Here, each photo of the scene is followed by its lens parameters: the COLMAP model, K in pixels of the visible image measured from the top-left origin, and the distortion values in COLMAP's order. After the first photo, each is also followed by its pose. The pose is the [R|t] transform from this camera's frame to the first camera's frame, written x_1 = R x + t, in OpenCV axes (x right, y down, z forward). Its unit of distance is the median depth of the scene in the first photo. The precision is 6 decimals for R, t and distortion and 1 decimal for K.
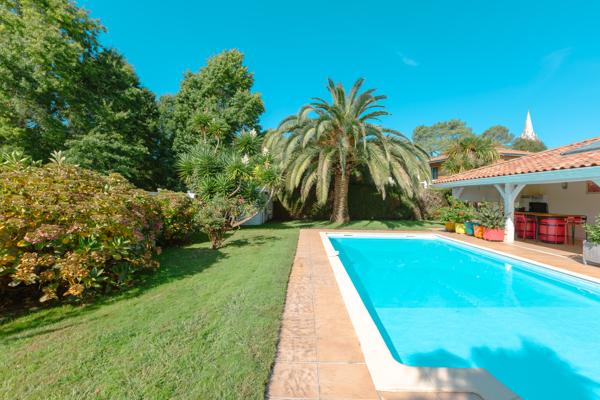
lens RADIAL K [[272.6, 0, 300.0], [0, 272.6, 200.0], [0, 0, 1]] dist [0.004321, 0.000293]
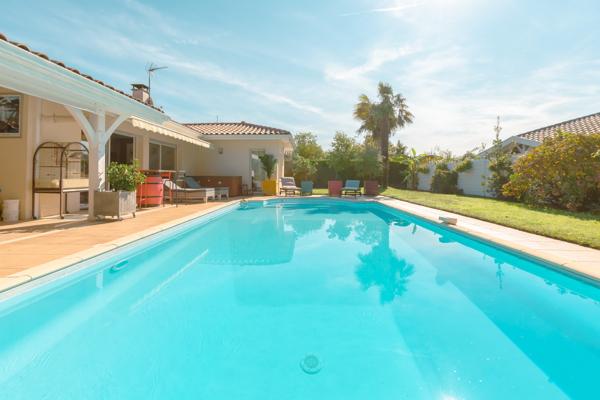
lens RADIAL K [[278.4, 0, 299.8], [0, 278.4, 173.2], [0, 0, 1]] dist [0.000523, 0.000009]
pose [[-0.999956, -0.003073, 0.008859, 0.289076], [-0.003102, 0.999990, -0.003270, 0.055106], [-0.008848, -0.003297, -0.999955, 0.988669]]
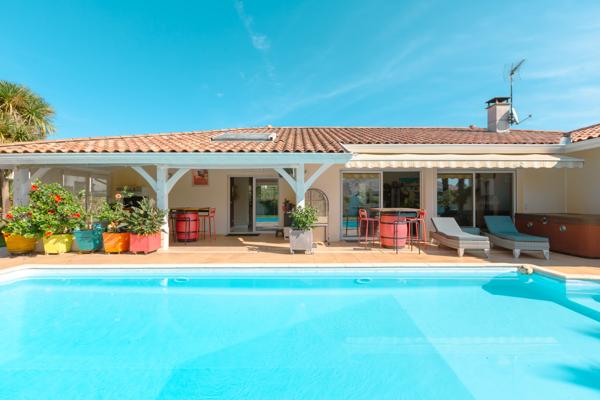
lens RADIAL K [[279.7, 0, 300.0], [0, 279.7, 200.0], [0, 0, 1]] dist [-0.001021, -0.000195]
pose [[-0.016715, -0.002321, 0.999858, 0.034661], [0.010694, 0.999940, 0.002500, 0.023639], [-0.999803, 0.010734, -0.016689, 0.545269]]
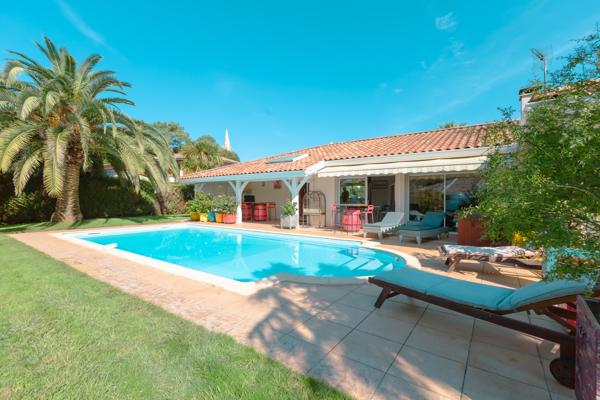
lens RADIAL K [[269.4, 0, 300.0], [0, 269.4, 200.0], [0, 0, 1]] dist [0.012546, -0.000109]
pose [[0.570349, -0.015940, 0.821247, -0.150953], [0.012908, 0.999862, 0.010442, 0.021844], [-0.821301, 0.004645, 0.570477, -0.030248]]
